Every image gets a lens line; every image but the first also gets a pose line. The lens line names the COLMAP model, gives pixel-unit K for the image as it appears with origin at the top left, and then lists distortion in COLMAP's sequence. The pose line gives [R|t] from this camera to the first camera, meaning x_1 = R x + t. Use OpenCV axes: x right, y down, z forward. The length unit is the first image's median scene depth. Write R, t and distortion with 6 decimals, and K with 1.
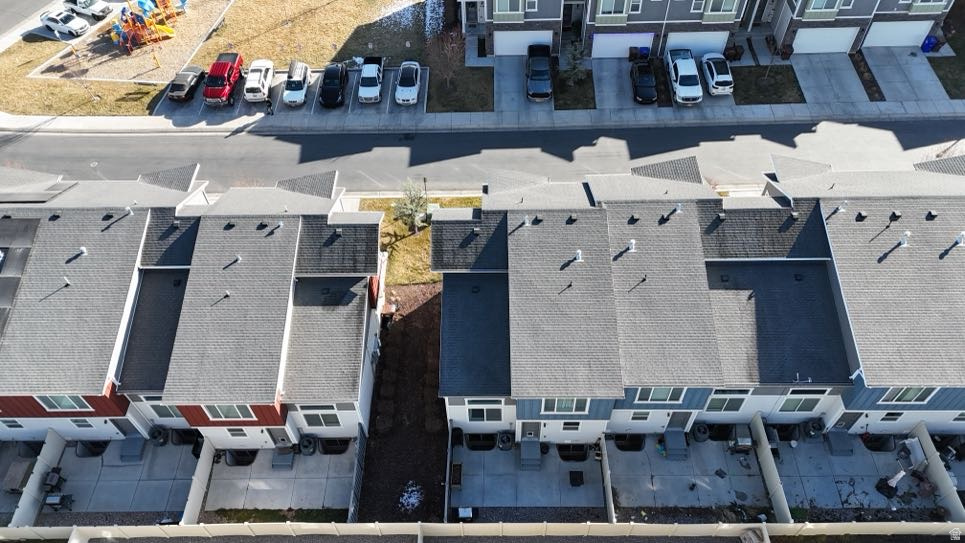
lens RADIAL K [[702.0, 0, 487.3], [0, 702.0, 278.4], [0, 0, 1]] dist [0.063638, -0.056846]
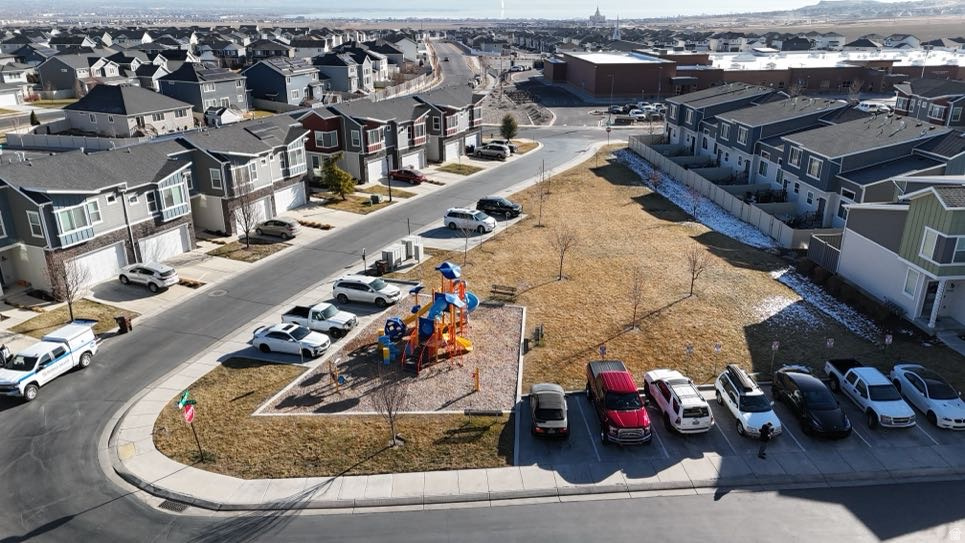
lens RADIAL K [[702.0, 0, 488.3], [0, 702.0, 278.6], [0, 0, 1]] dist [0.063638, -0.056846]
pose [[0.996027, -0.018326, 0.087148, -0.541907], [0.060410, 0.858053, -0.509995, -0.081273], [-0.065431, 0.513234, 0.855751, 0.480470]]
